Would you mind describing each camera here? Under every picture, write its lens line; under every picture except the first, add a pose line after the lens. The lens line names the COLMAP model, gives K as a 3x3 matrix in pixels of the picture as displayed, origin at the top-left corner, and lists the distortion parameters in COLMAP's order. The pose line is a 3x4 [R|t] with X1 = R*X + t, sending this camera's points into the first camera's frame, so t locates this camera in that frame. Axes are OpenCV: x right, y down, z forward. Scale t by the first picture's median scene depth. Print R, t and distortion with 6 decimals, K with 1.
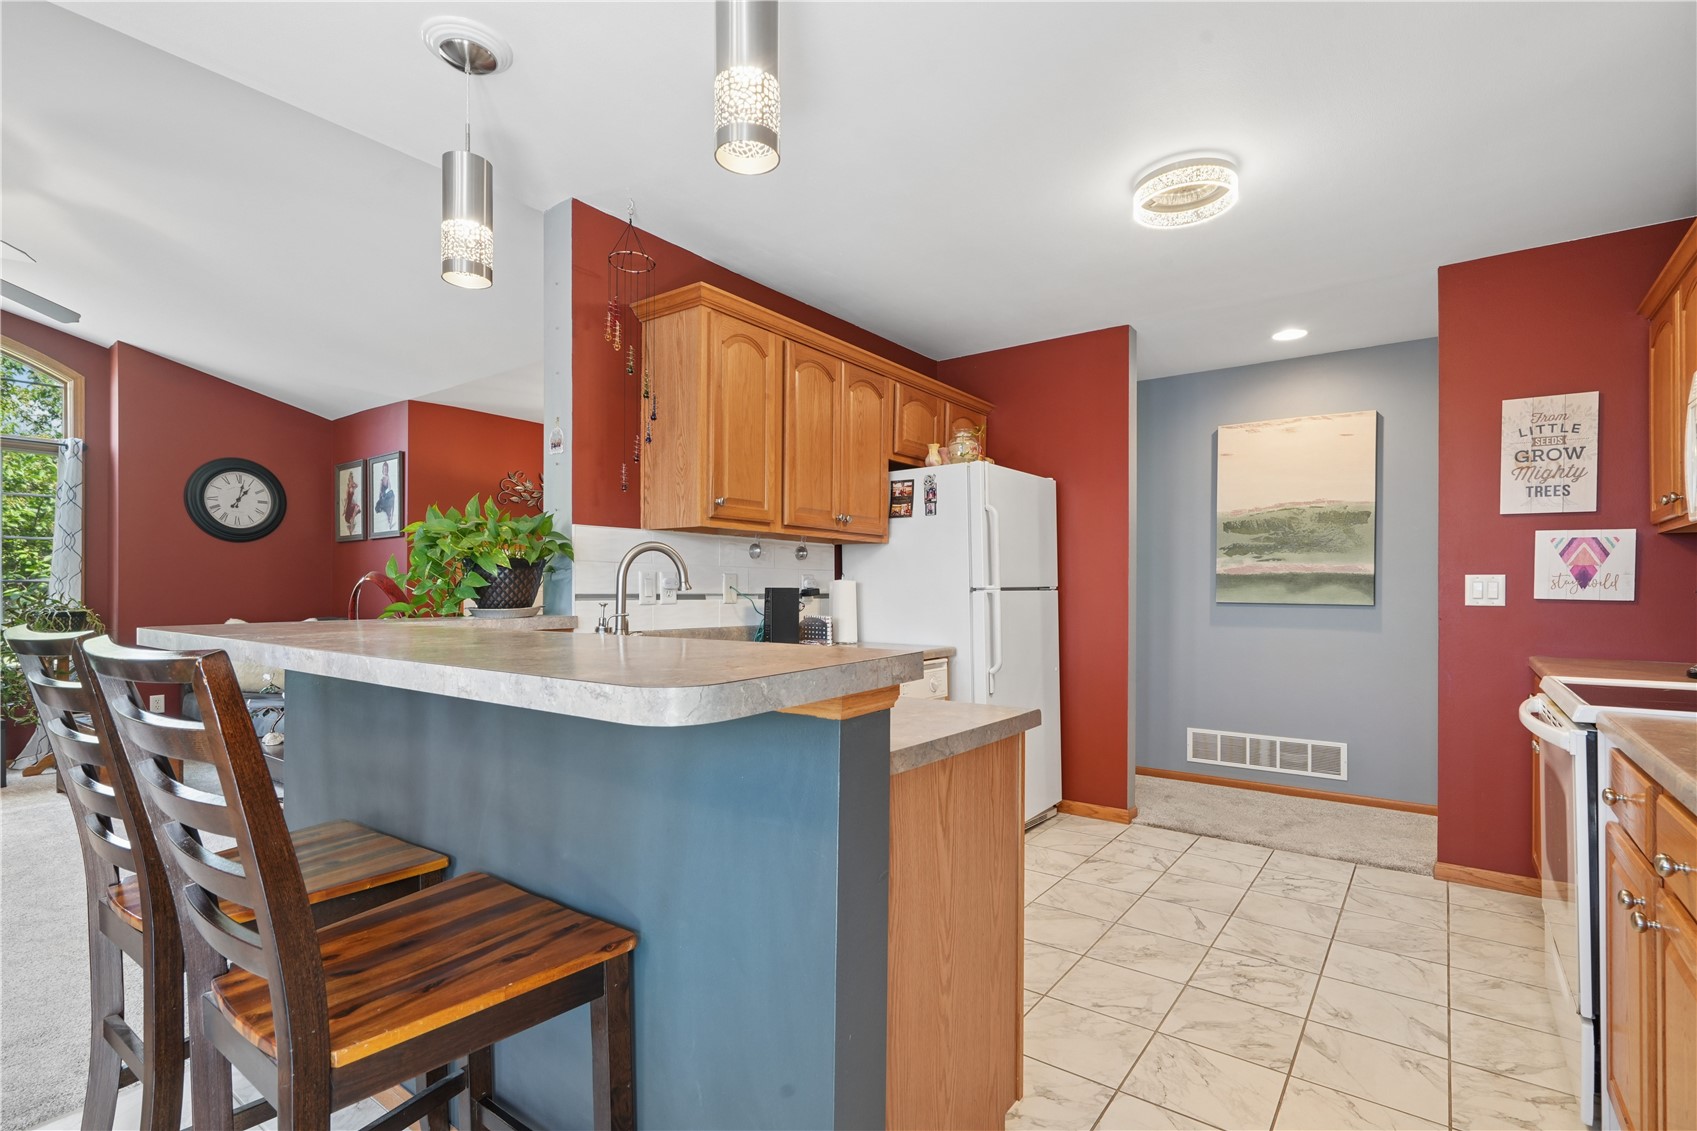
lens RADIAL K [[788.6, 0, 849.6], [0, 788.6, 581.8], [0, 0, 1]] dist [-0.000291, -0.000080]
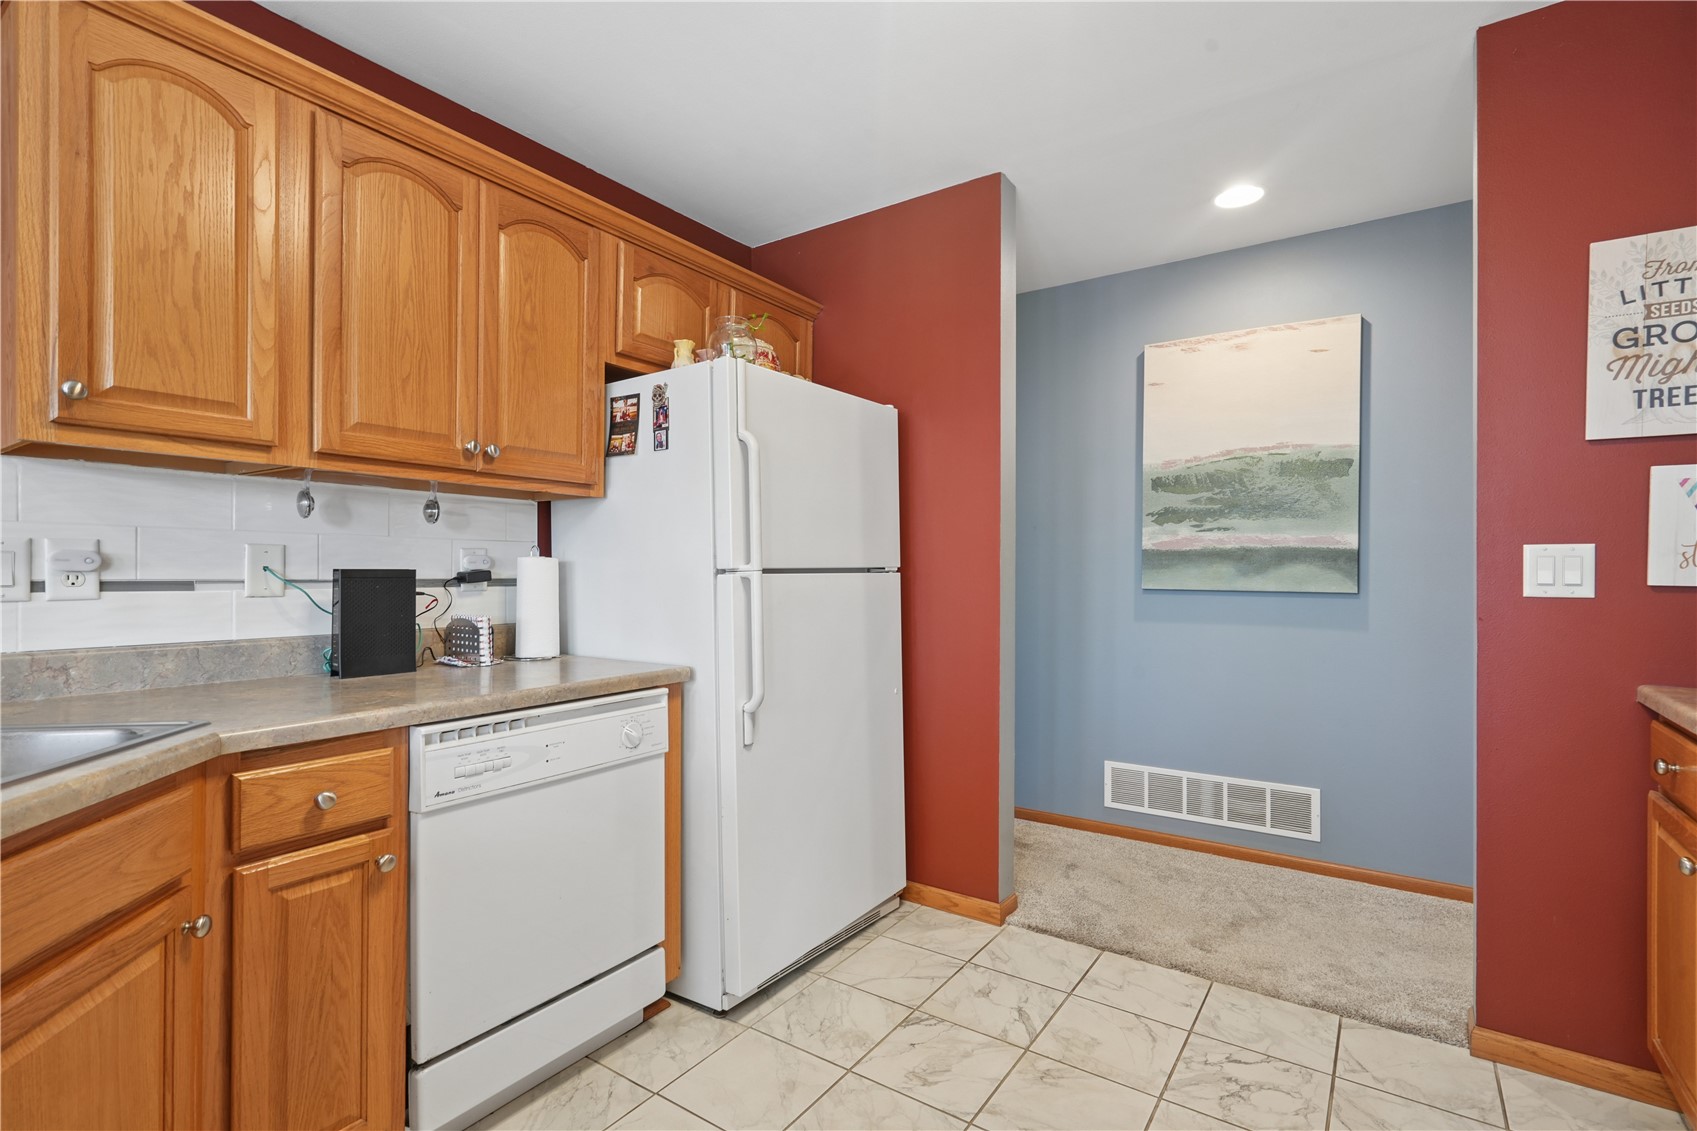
lens RADIAL K [[794.1, 0, 848.5], [0, 794.1, 565.5], [0, 0, 1]] dist [-0.001052, -0.000030]
pose [[0.999240, -0.001759, 0.038937, 0.216416], [0.001721, 0.999998, 0.001018, 0.004557], [-0.038939, -0.000950, 0.999241, 0.365344]]
